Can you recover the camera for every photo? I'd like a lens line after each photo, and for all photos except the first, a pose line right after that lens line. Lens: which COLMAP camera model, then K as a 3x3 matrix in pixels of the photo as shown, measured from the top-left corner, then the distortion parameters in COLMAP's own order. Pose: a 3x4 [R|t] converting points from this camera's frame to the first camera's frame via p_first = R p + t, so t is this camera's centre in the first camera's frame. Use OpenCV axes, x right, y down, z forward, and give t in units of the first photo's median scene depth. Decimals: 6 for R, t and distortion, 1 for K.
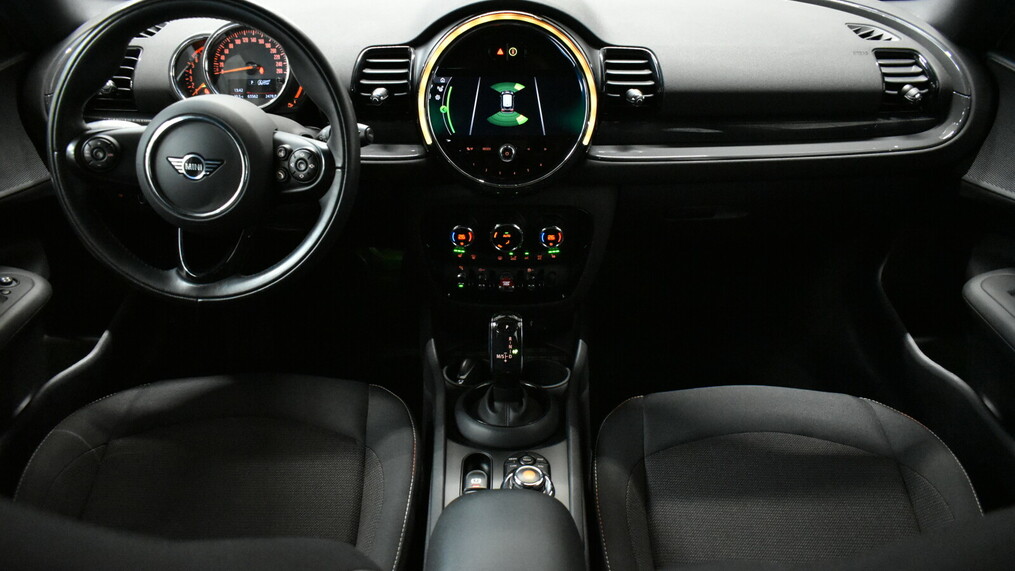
lens RADIAL K [[794.3, 0, 507.5], [0, 794.3, 285.5], [0, 0, 1]] dist [-0.011800, -0.005855]
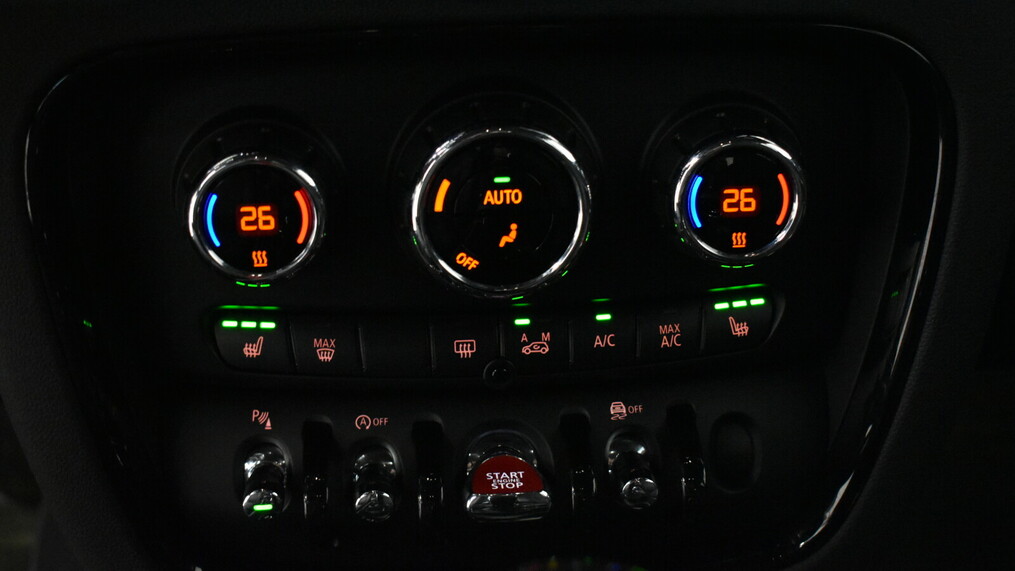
lens RADIAL K [[1815.7, 0, 507.5], [0, 1815.7, 285.5], [0, 0, 1]] dist [0.000954, 0.004898]
pose [[0.995911, -0.047606, 0.076784, -0.035833], [0.065143, 0.967280, -0.245204, 0.065195], [-0.062599, 0.249203, 0.966426, 0.647593]]
